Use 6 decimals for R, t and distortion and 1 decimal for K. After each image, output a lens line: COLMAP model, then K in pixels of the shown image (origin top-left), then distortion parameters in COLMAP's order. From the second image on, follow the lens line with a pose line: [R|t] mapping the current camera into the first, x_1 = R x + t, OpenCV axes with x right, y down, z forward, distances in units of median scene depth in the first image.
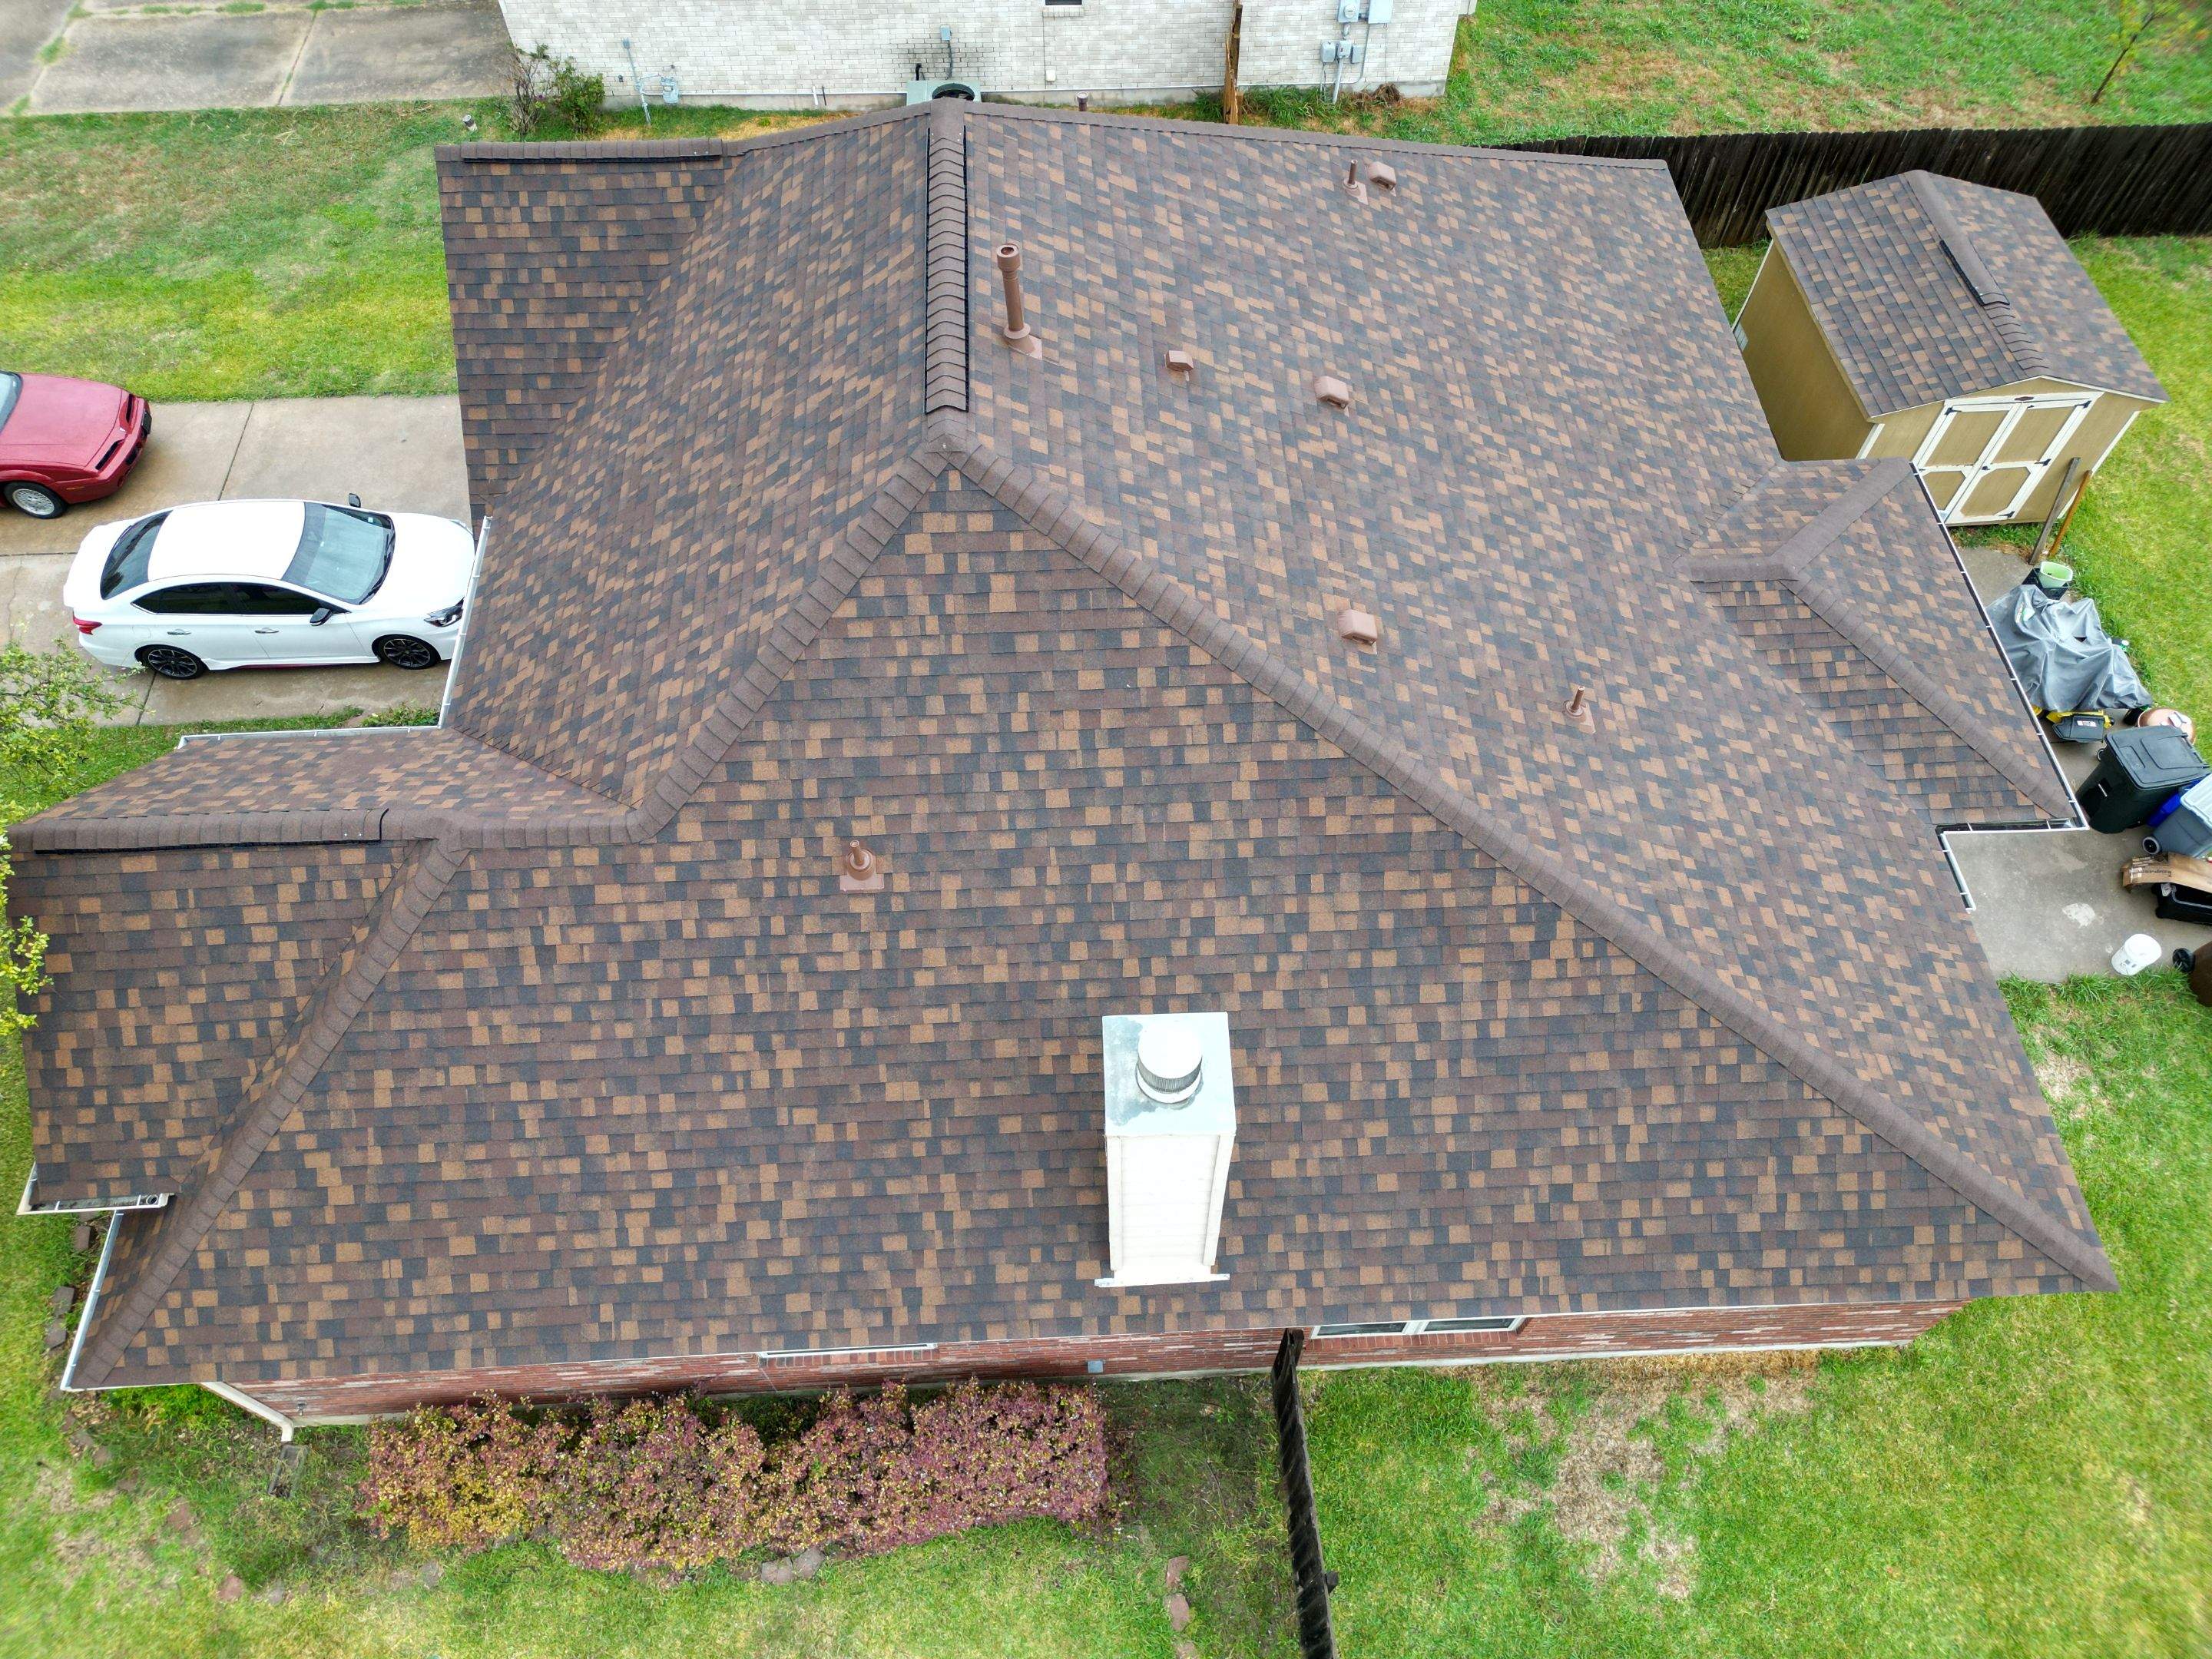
lens RADIAL K [[1540.8, 0, 1103.2], [0, 1540.8, 831.3], [0, 0, 1]] dist [0.080576, -0.080484]
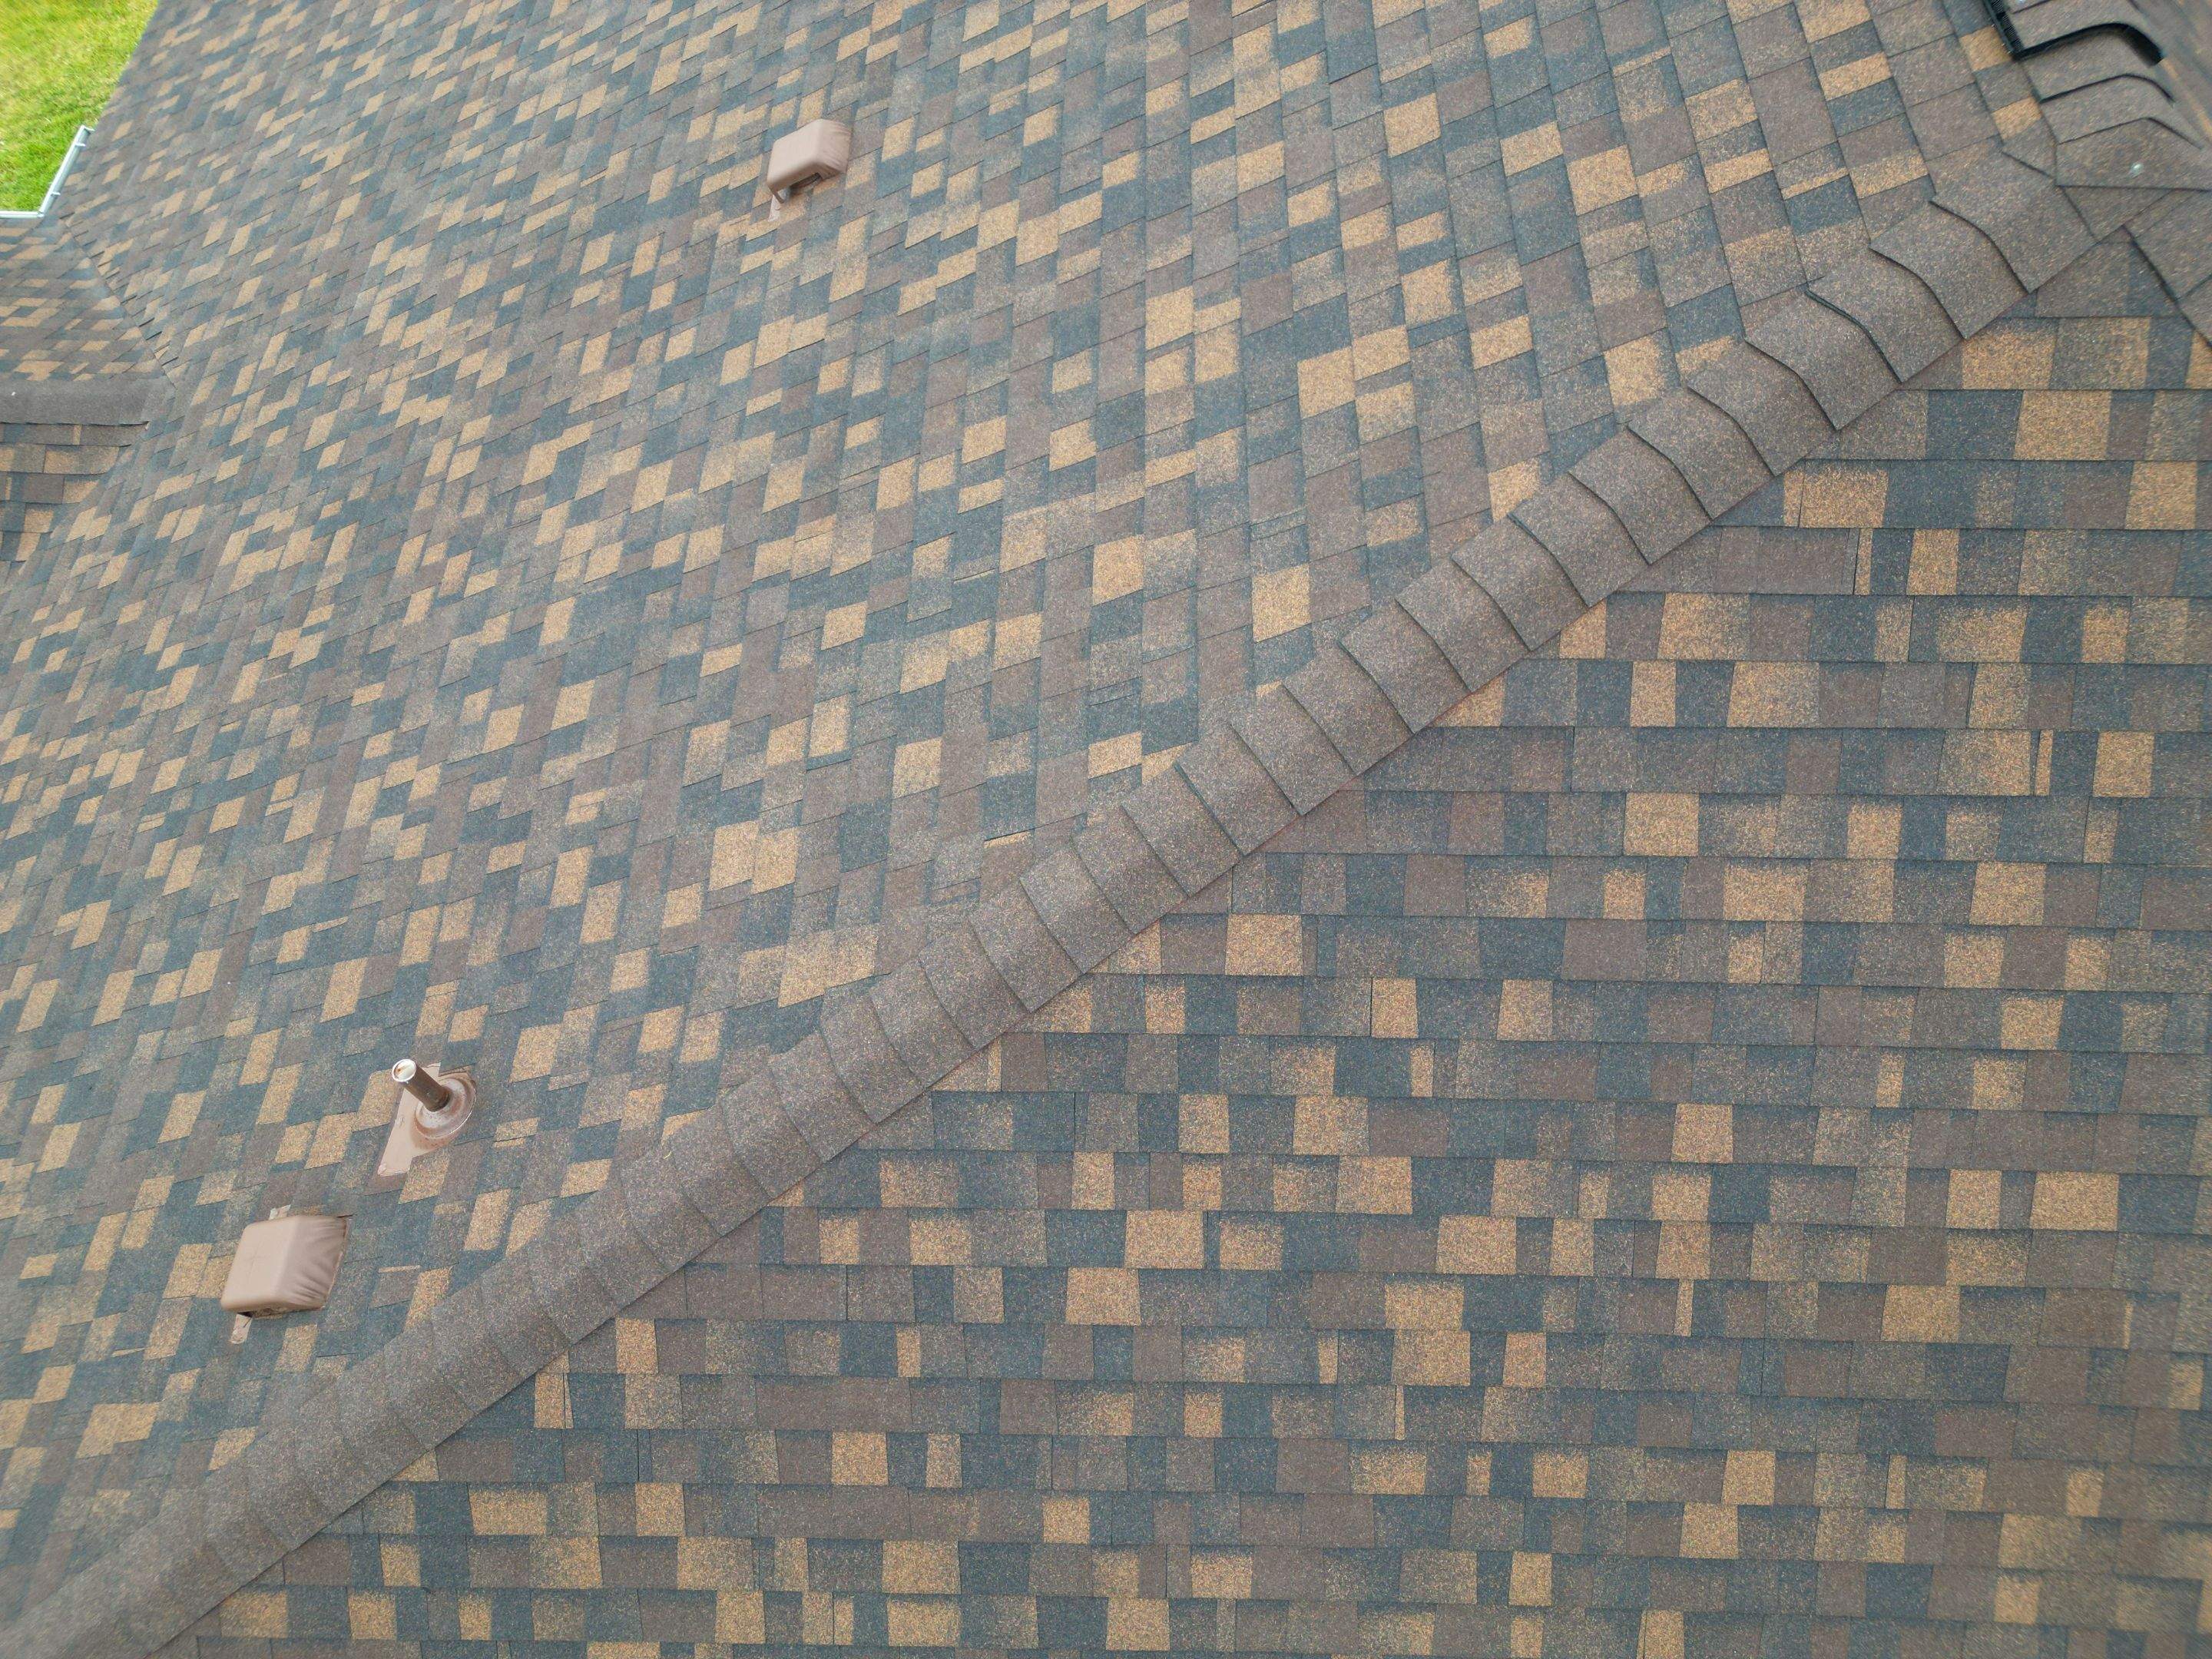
lens RADIAL K [[1540.8, 0, 1102.2], [0, 1540.8, 829.0], [0, 0, 1]] dist [0.080576, -0.080484]
pose [[-0.997456, -0.054216, 0.046284, 0.043081], [0.065944, -0.455202, 0.887943, -0.759565], [-0.027072, 0.888736, 0.457620, 1.012323]]
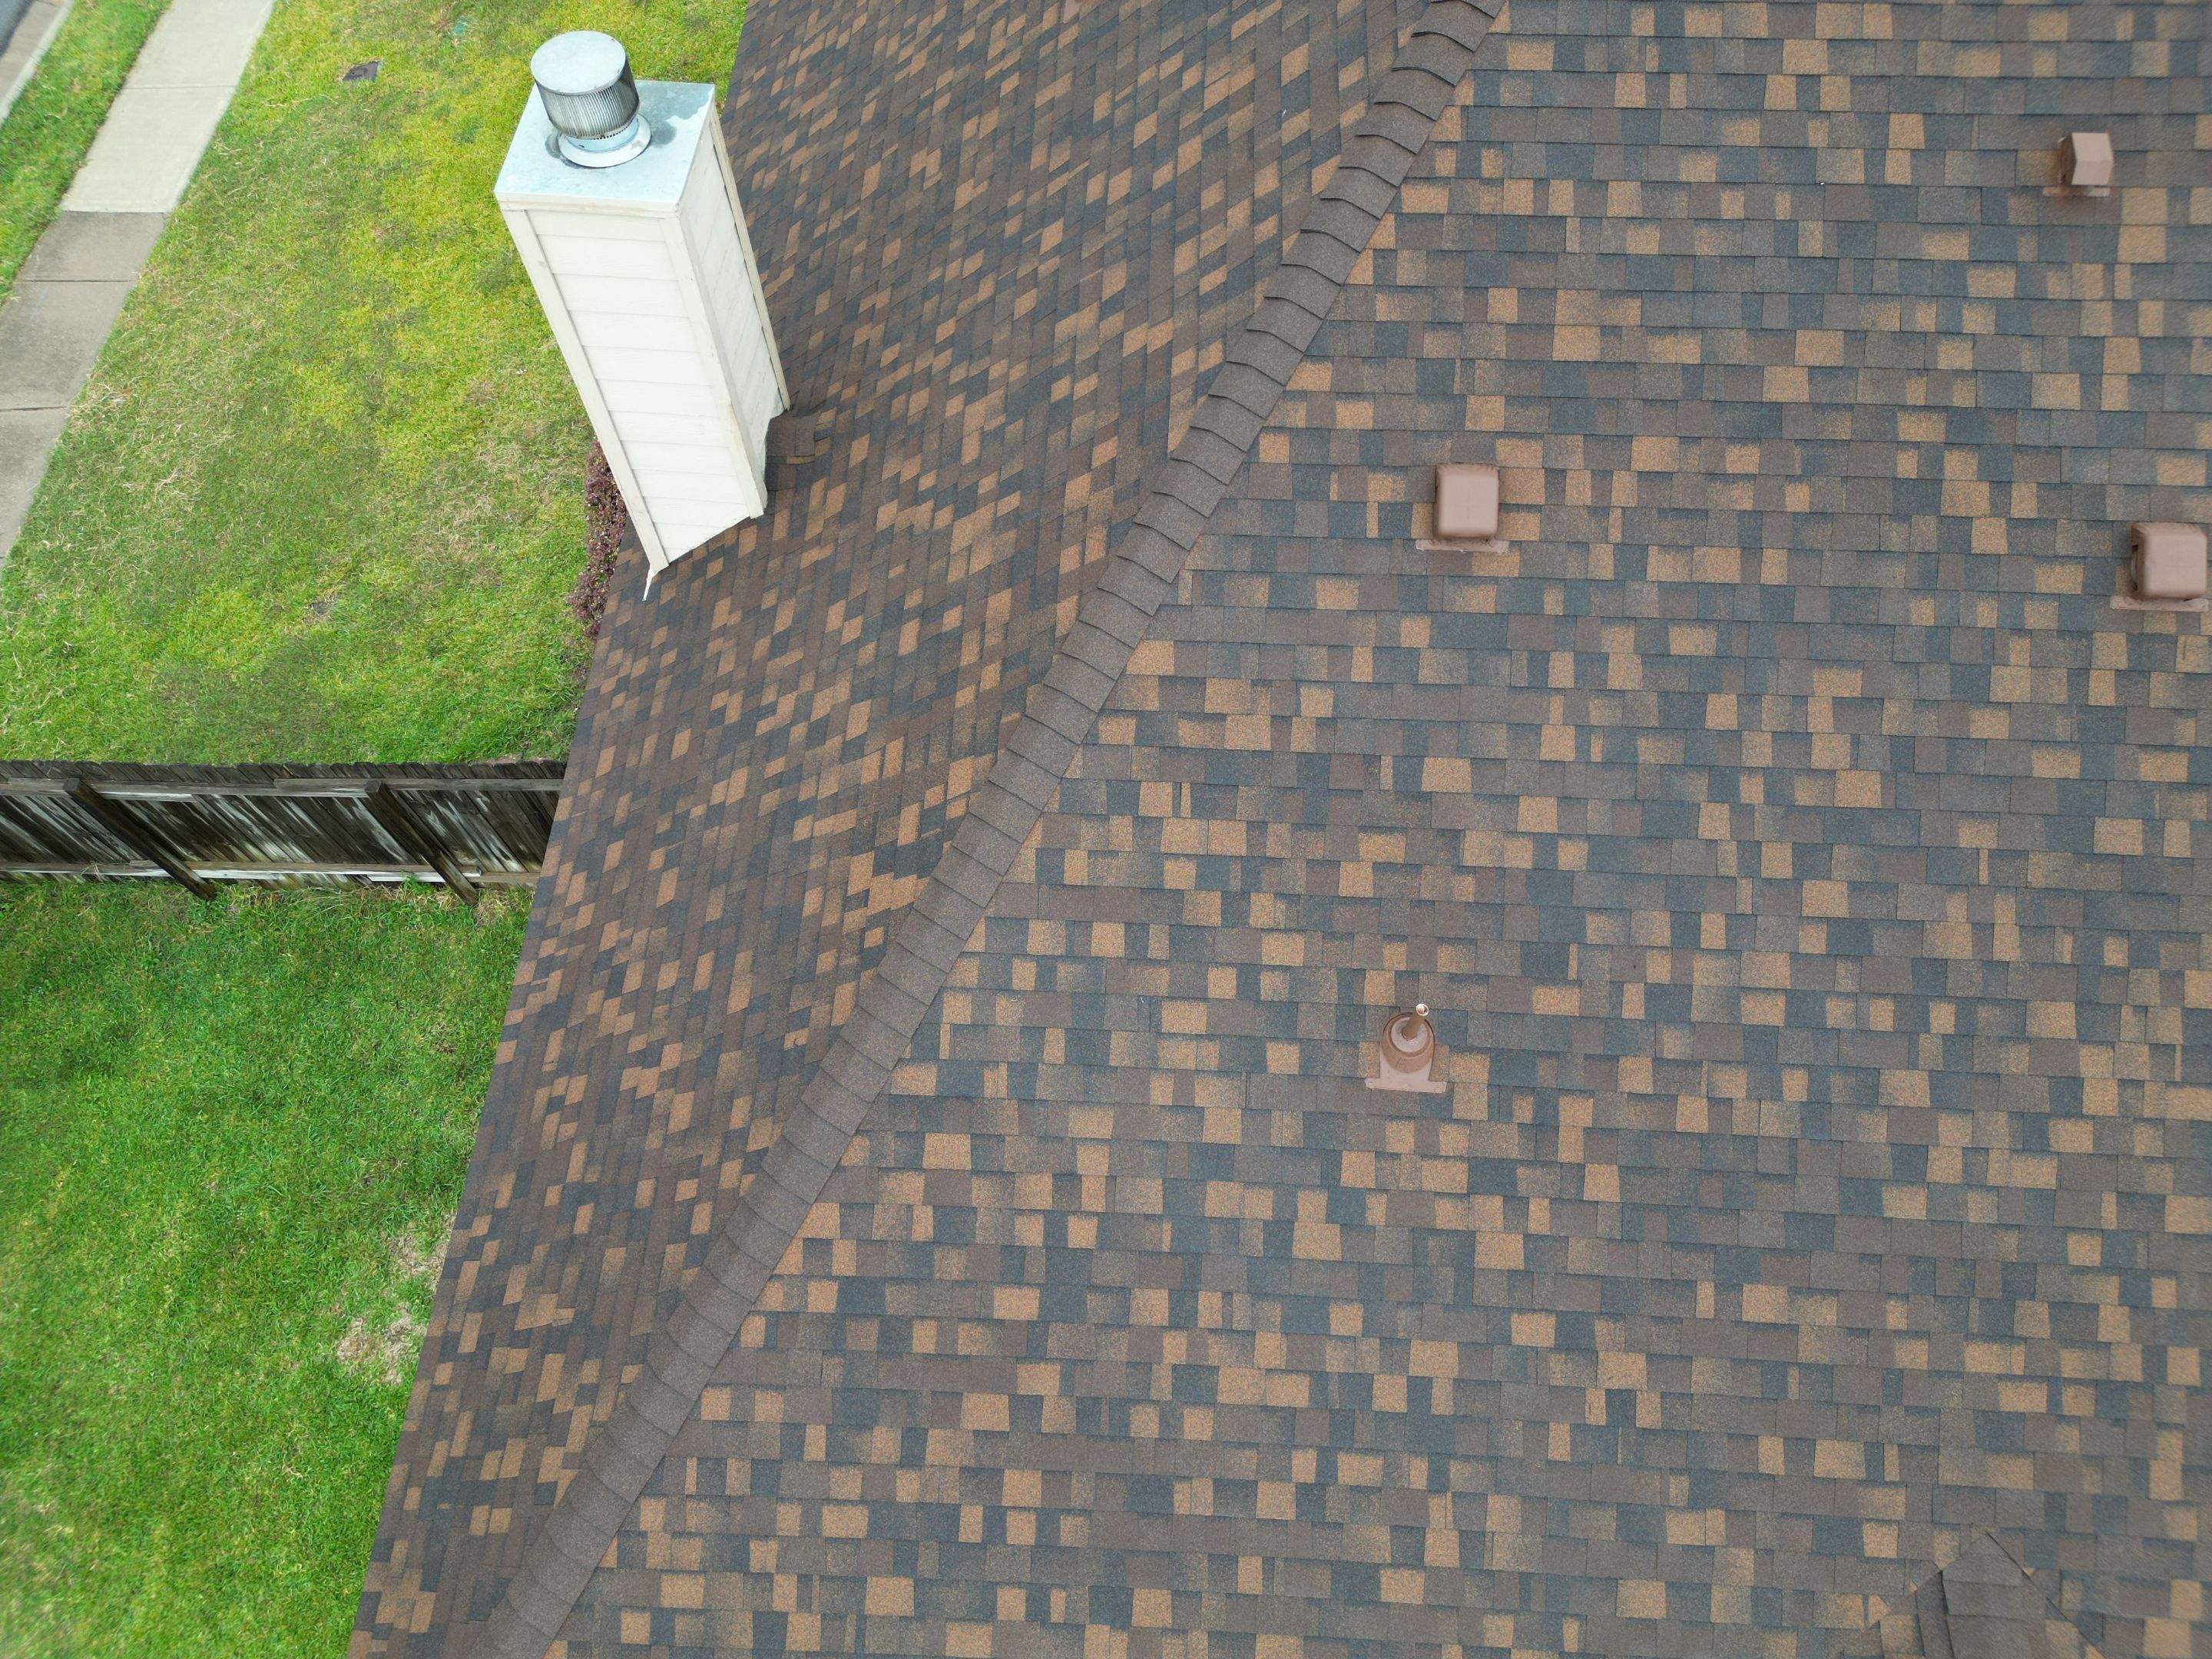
lens RADIAL K [[1540.8, 0, 1100.8], [0, 1540.8, 828.8], [0, 0, 1]] dist [0.080576, -0.080484]
pose [[-0.094480, 0.881037, -0.463516, 0.475434], [-0.832438, 0.185444, 0.522166, -0.260813], [0.546004, 0.435183, 0.715888, 0.567959]]
